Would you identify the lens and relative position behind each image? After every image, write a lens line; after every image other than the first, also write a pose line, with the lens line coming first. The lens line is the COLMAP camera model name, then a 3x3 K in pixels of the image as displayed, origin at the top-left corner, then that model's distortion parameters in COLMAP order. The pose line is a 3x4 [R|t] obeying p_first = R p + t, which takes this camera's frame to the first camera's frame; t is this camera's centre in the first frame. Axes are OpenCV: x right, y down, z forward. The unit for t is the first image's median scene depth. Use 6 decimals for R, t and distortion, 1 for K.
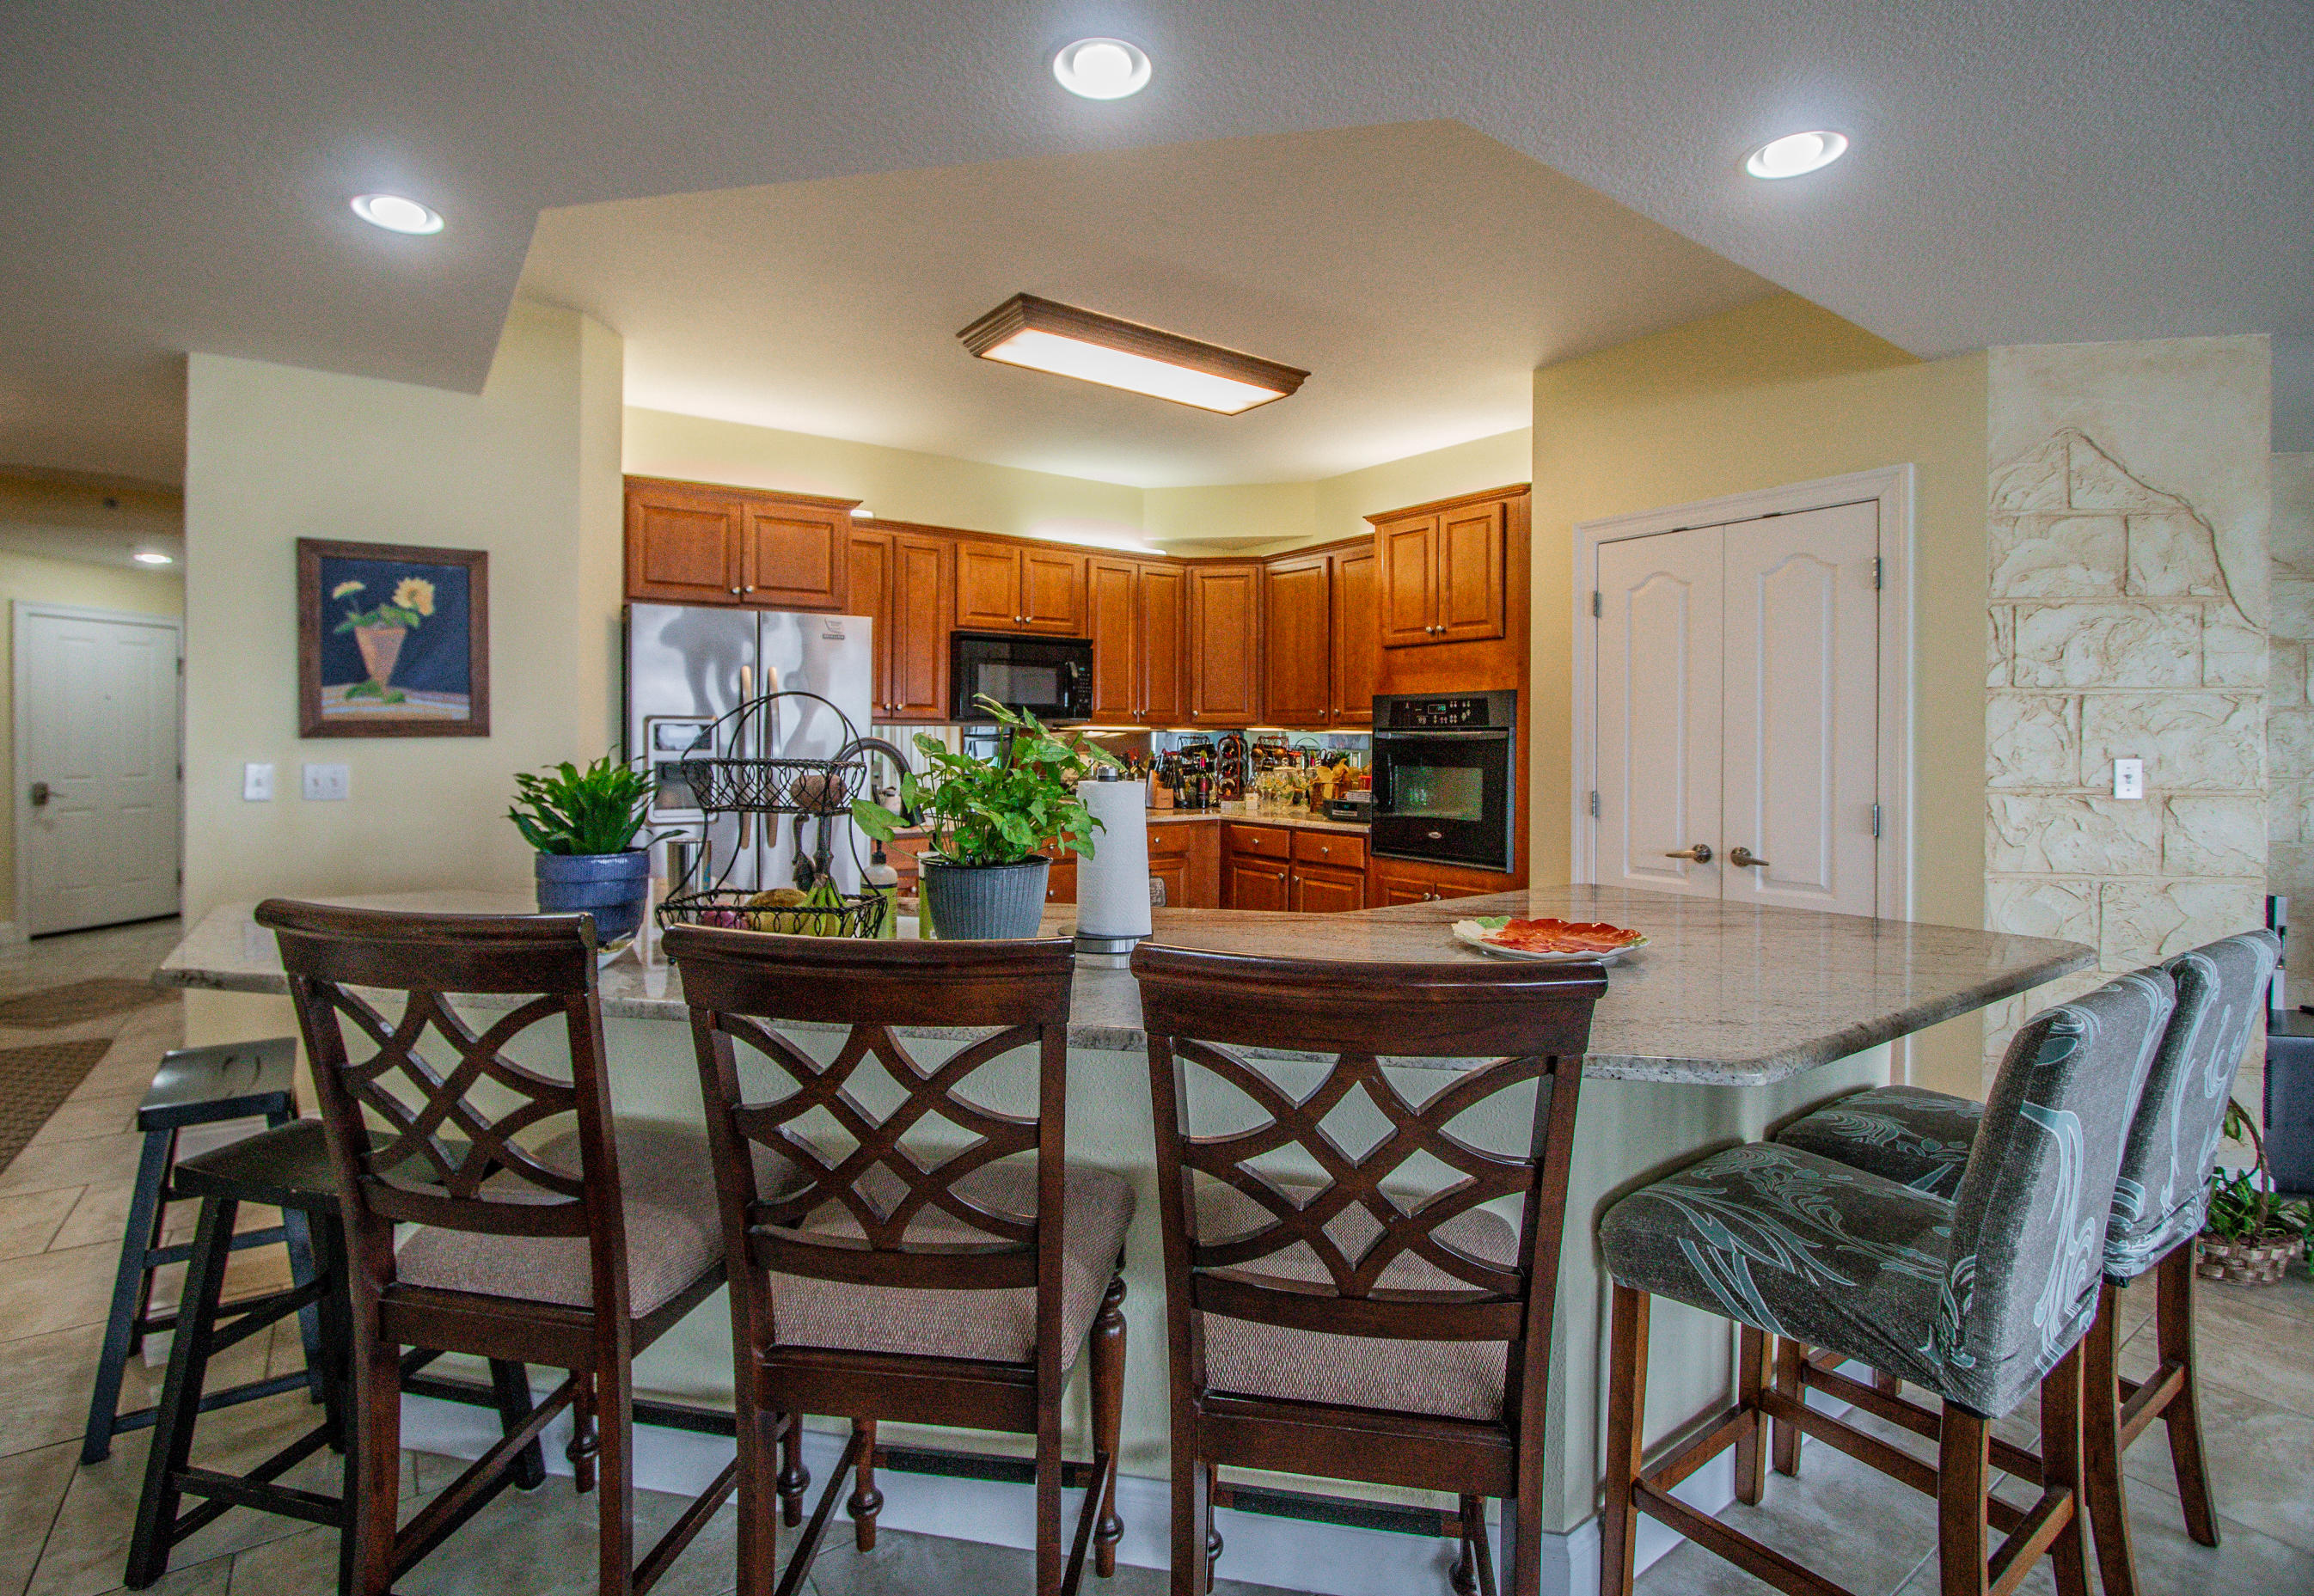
lens RADIAL K [[1101.1, 0, 1146.9], [0, 1101.1, 726.1], [0, 0, 1]] dist [-0.002628, -0.000240]
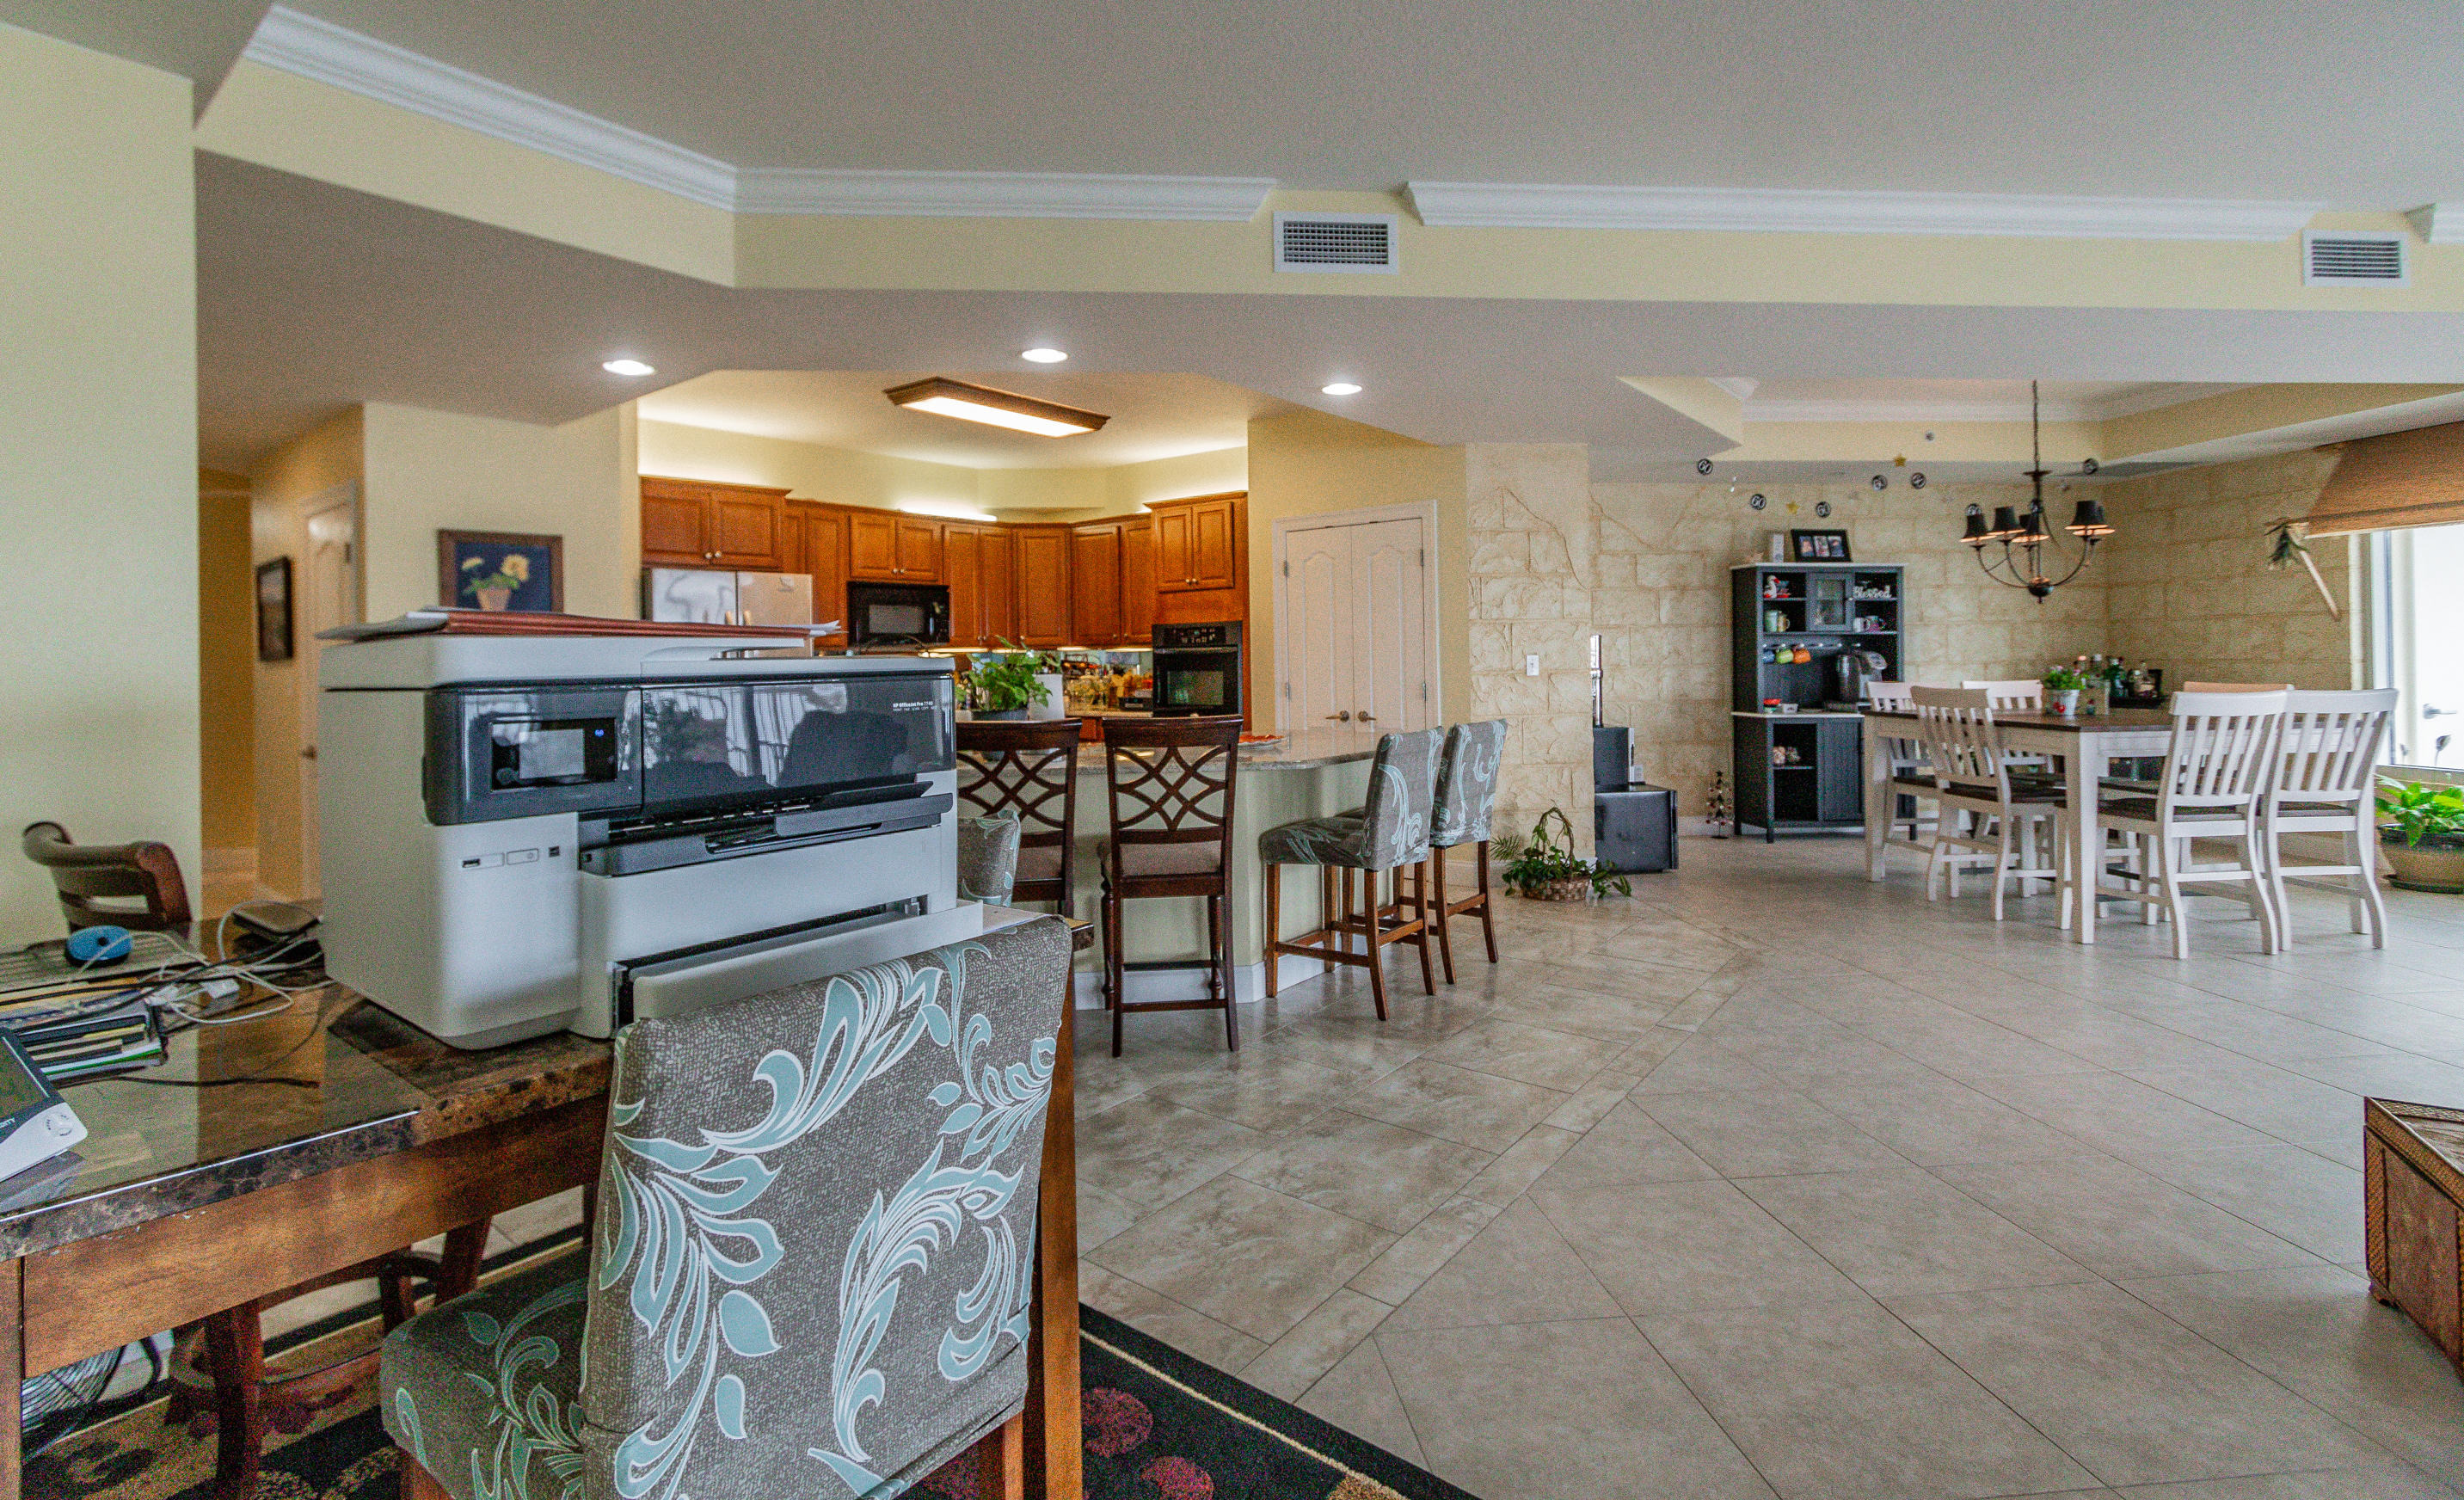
lens RADIAL K [[1113.0, 0, 1232.0], [0, 1113.0, 750.0], [0, 0, 1]] dist [0.020822, 0.000017]
pose [[0.957520, -0.045033, 0.284829, -0.149397], [0.017979, 0.995132, 0.096894, -0.003361], [-0.287806, -0.087657, 0.953669, -0.564812]]
